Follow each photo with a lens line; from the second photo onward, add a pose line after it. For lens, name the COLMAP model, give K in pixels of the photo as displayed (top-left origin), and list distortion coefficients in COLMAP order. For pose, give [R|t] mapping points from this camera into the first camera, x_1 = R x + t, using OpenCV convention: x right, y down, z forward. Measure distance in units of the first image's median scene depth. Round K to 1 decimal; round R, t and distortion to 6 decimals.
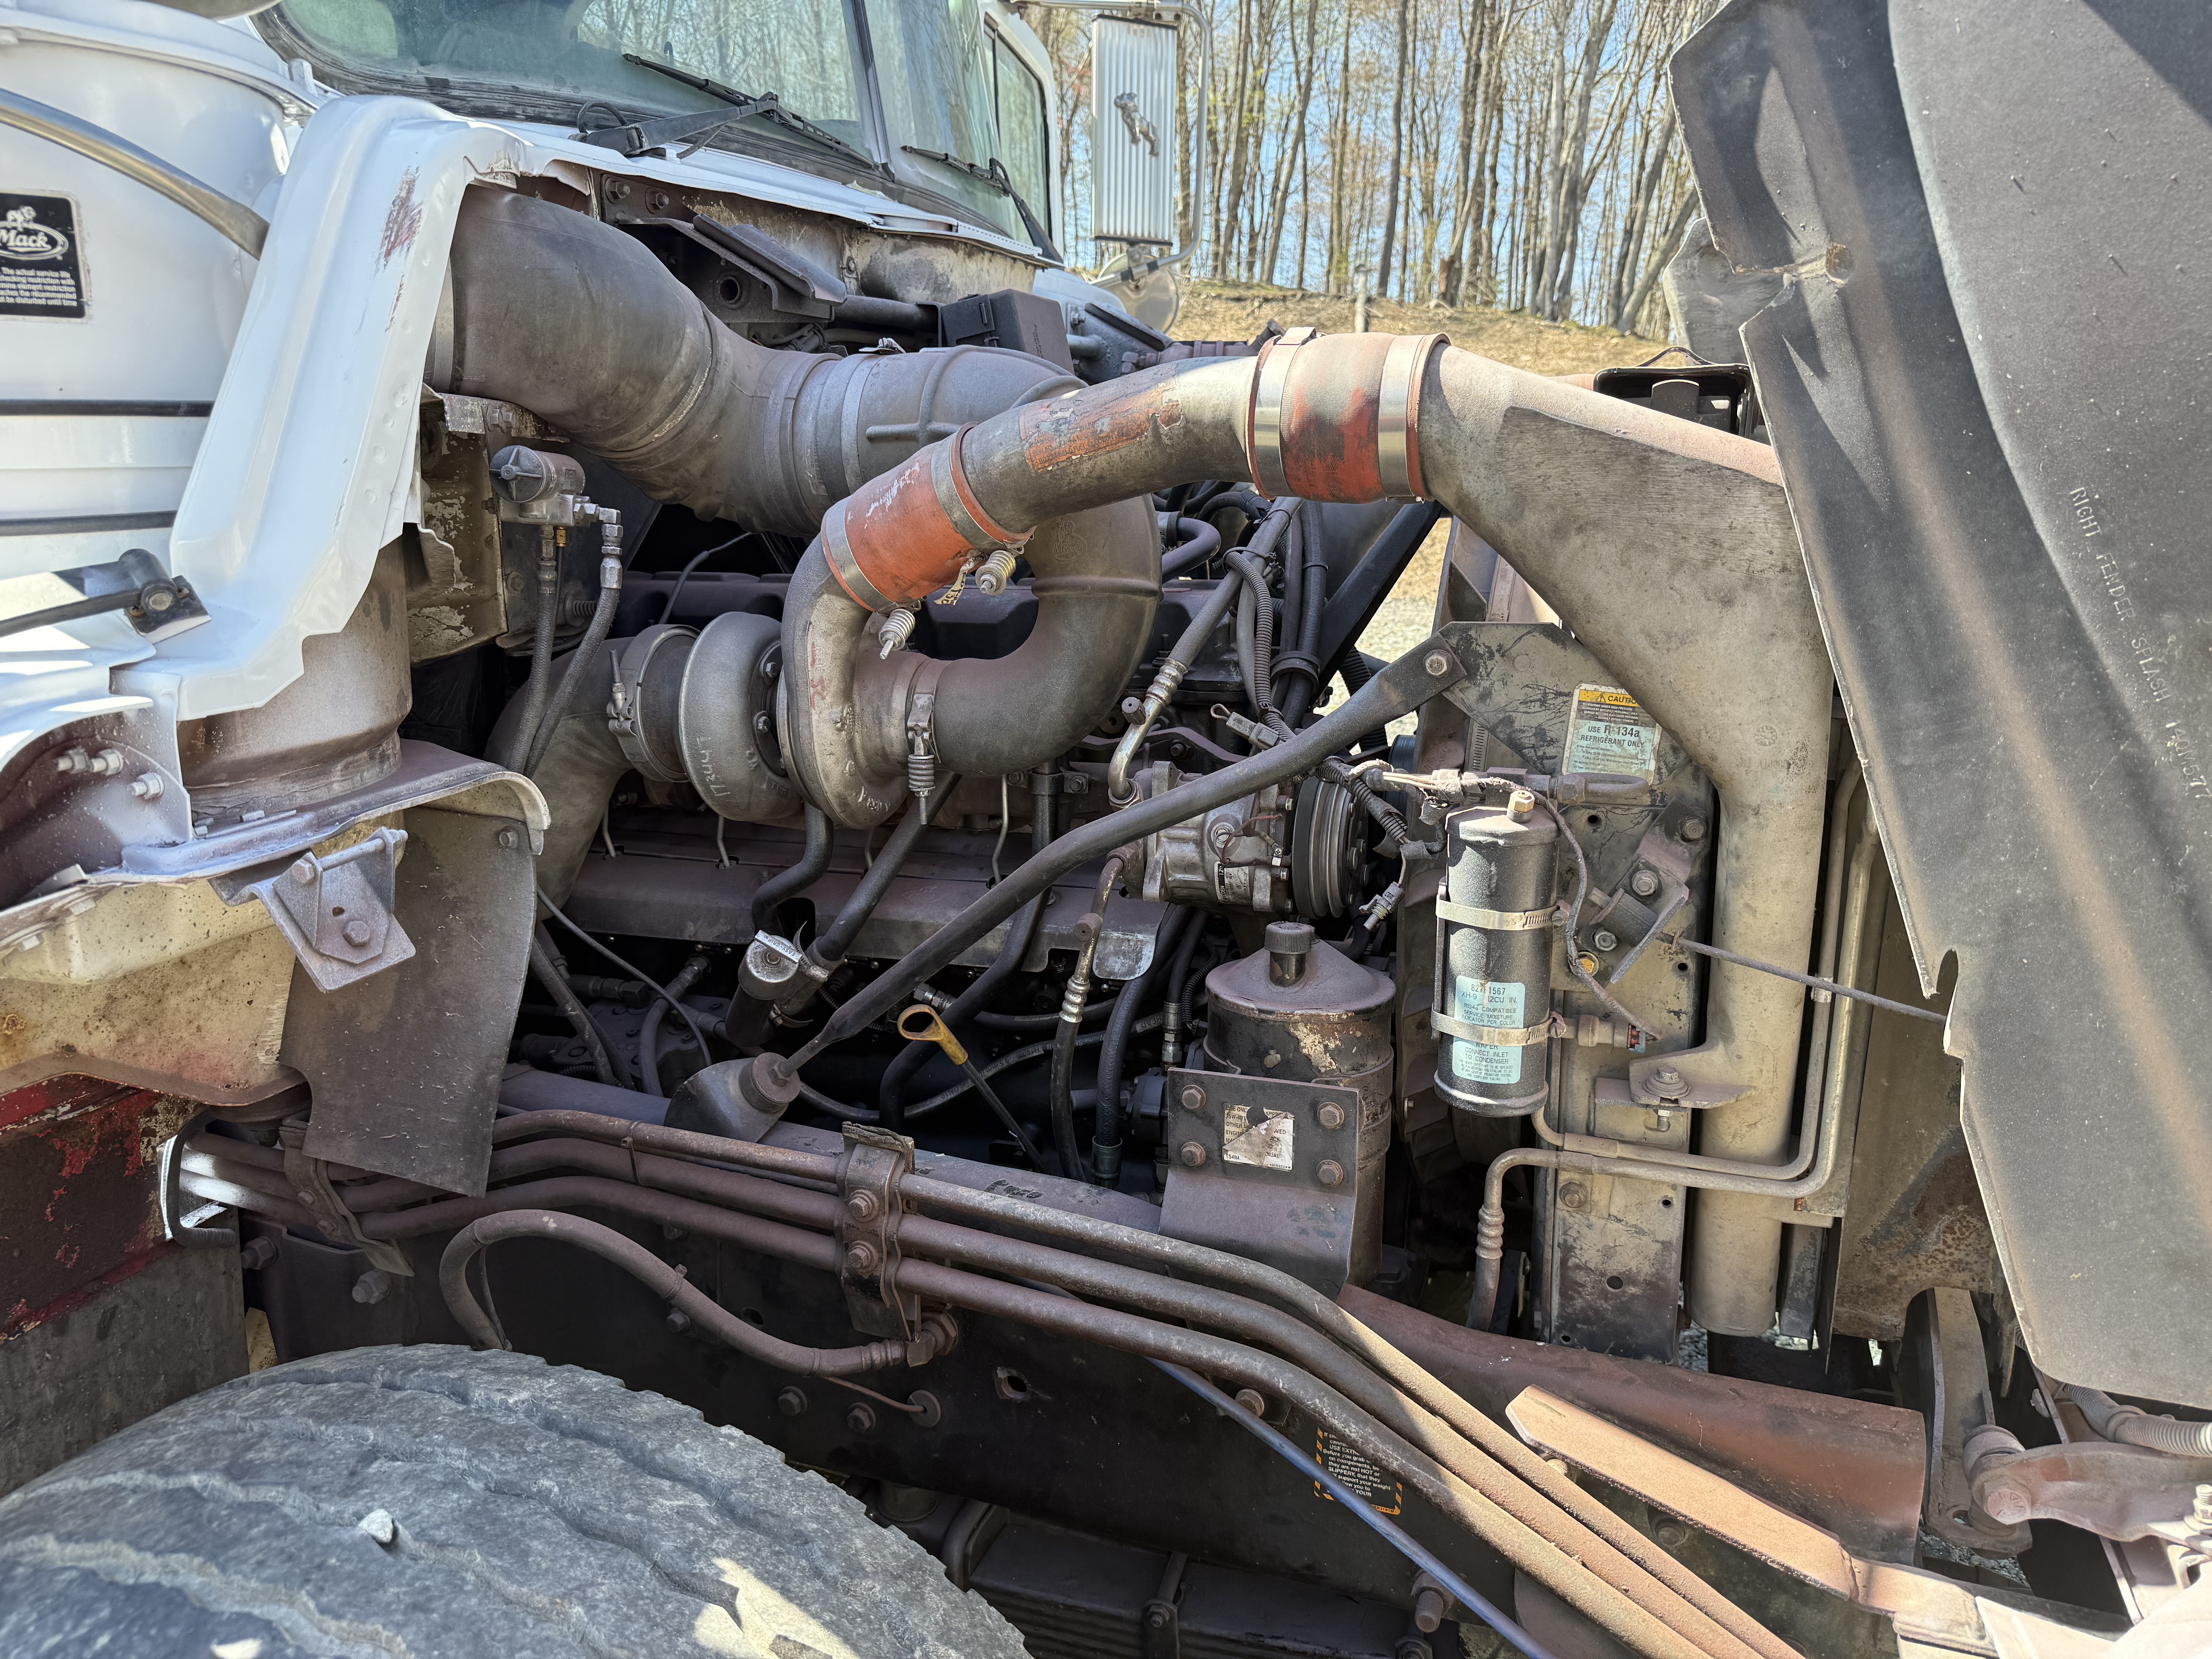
lens RADIAL K [[1589.6, 0, 1106.0], [0, 1589.6, 829.5], [0, 0, 1]] dist [0.059861, -0.056591]
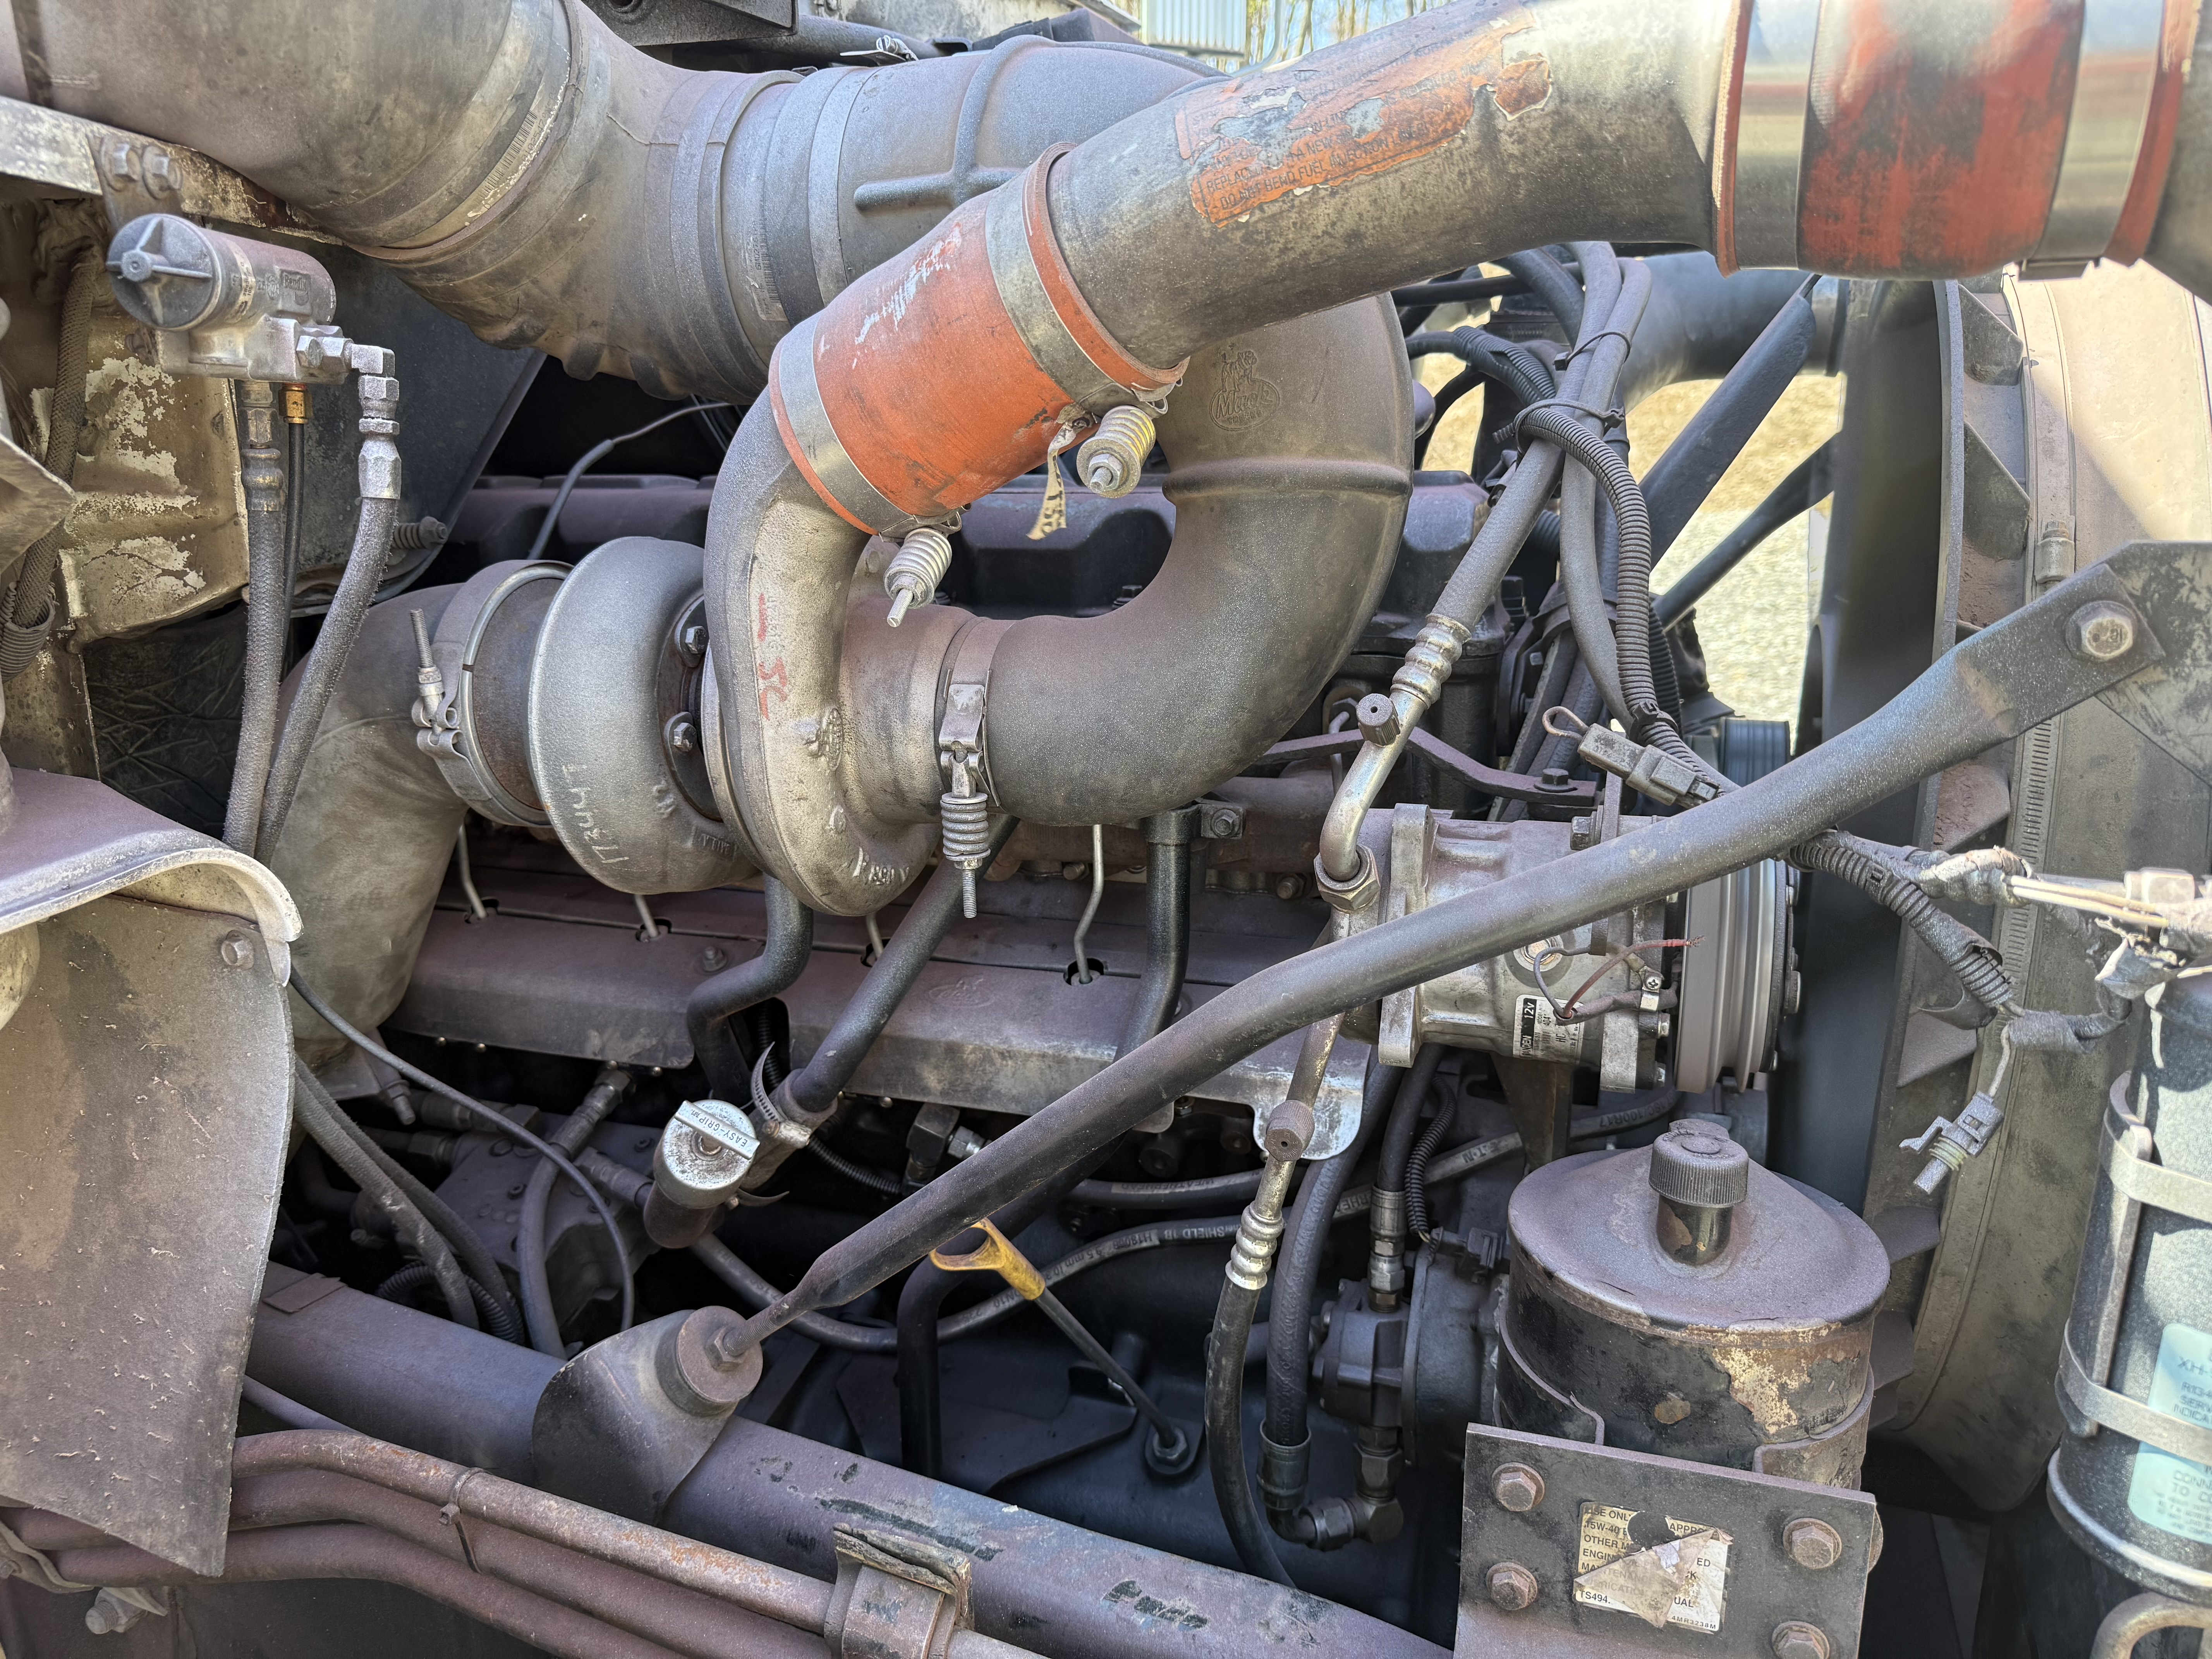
lens RADIAL K [[1542.8, 0, 1058.2], [0, 1542.8, 823.8], [0, 0, 1]] dist [0.043753, -0.100232]
pose [[0.999594, -0.011304, -0.026166, -0.071843], [0.012760, 0.998340, 0.056164, -0.068119], [0.025488, -0.056475, 0.998079, 0.480396]]
